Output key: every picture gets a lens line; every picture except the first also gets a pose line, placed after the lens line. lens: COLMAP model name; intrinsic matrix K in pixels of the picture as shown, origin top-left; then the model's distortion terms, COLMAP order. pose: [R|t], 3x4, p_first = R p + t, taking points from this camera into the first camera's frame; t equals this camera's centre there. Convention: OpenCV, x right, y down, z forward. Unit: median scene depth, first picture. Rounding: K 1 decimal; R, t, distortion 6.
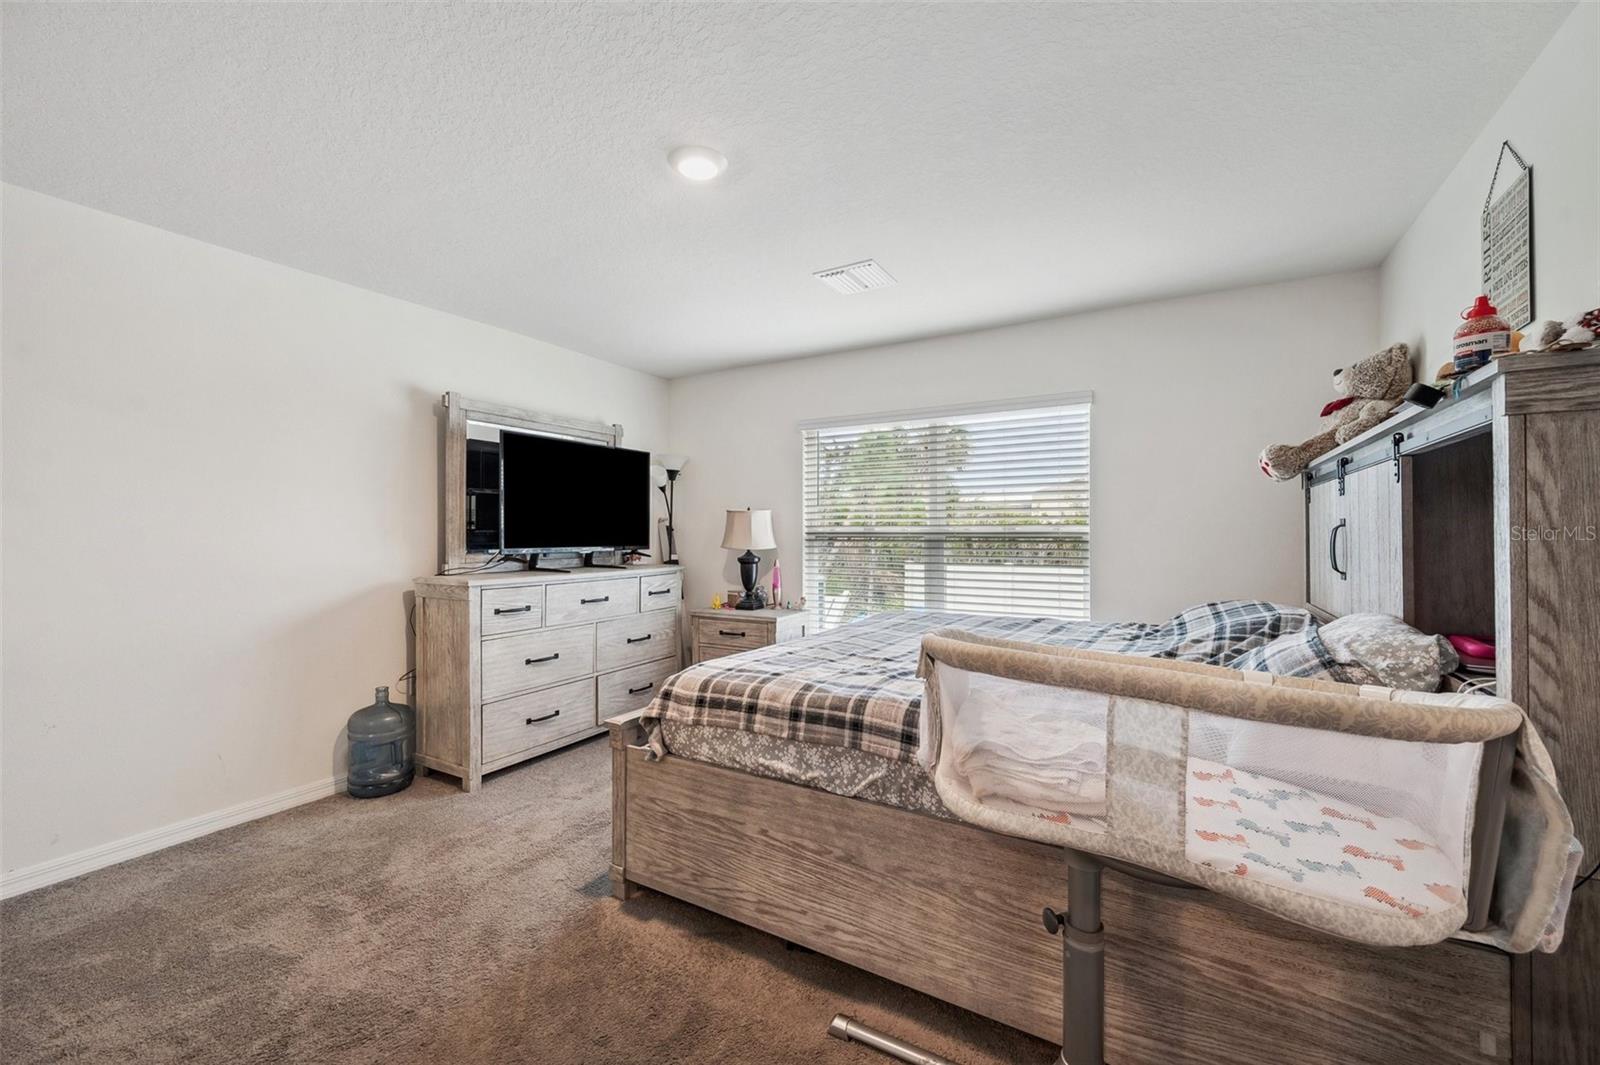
lens RADIAL K [[636.3, 0, 793.0], [0, 636.3, 532.5], [0, 0, 1]] dist [0.000089, -0.000162]
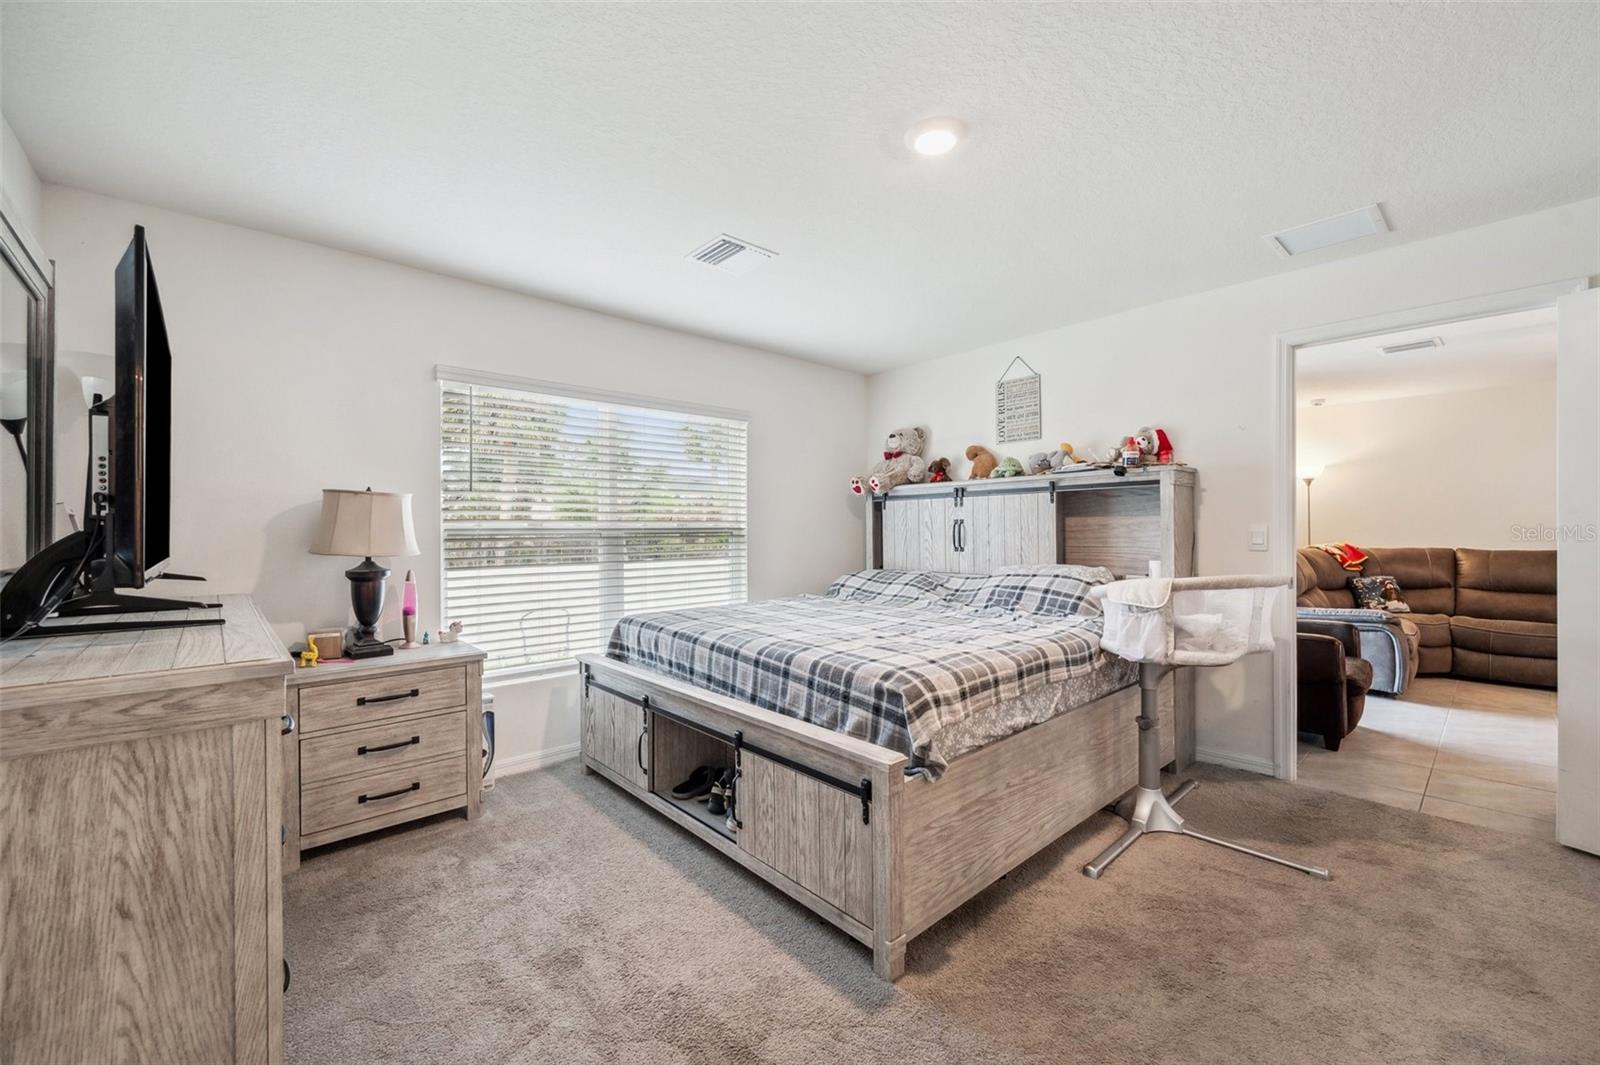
lens RADIAL K [[638.8, 0, 802.3], [0, 638.8, 529.9], [0, 0, 1]] dist [0.000142, 0.000025]
pose [[0.296574, -0.002381, 0.955007, -1.130139], [0.006952, 0.999976, 0.000334, 0.007540], [-0.954985, 0.006540, 0.296583, 0.911572]]
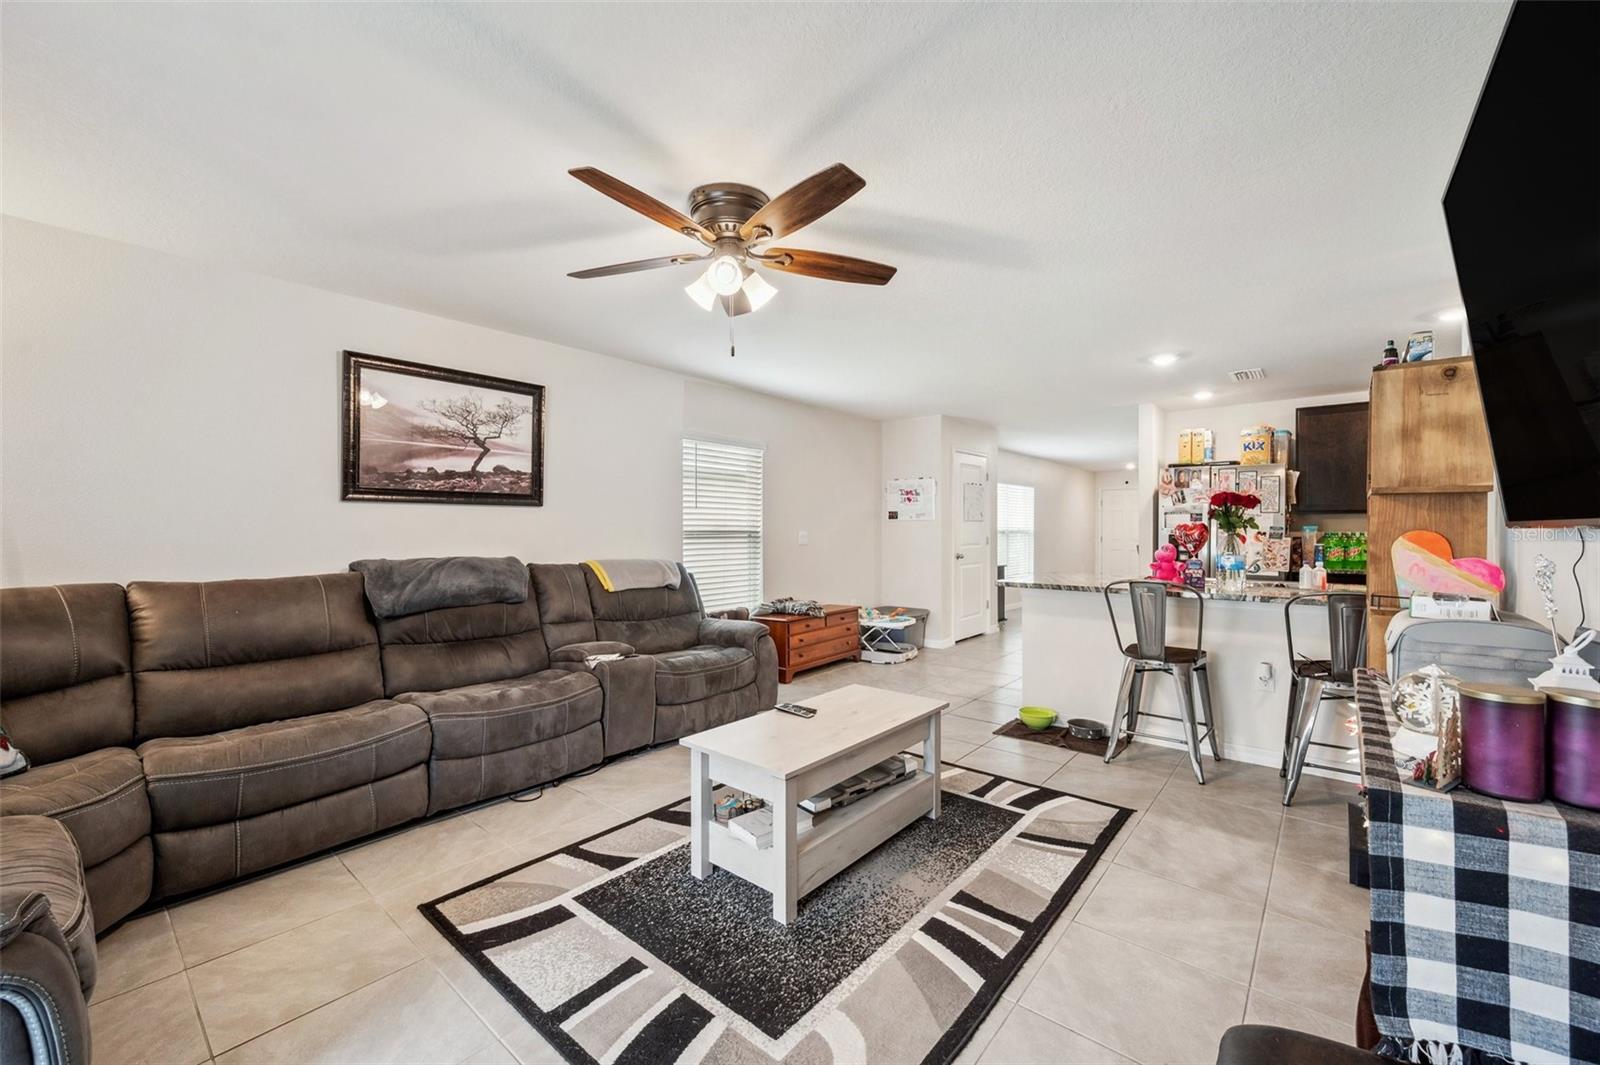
lens RADIAL K [[638.8, 0, 802.3], [0, 638.8, 529.9], [0, 0, 1]] dist [0.000142, 0.000025]
pose [[-0.987445, 0.002898, 0.157939, 0.780713], [0.003121, 0.999994, 0.001162, 0.007075], [-0.157935, 0.001640, -0.987448, 0.084263]]
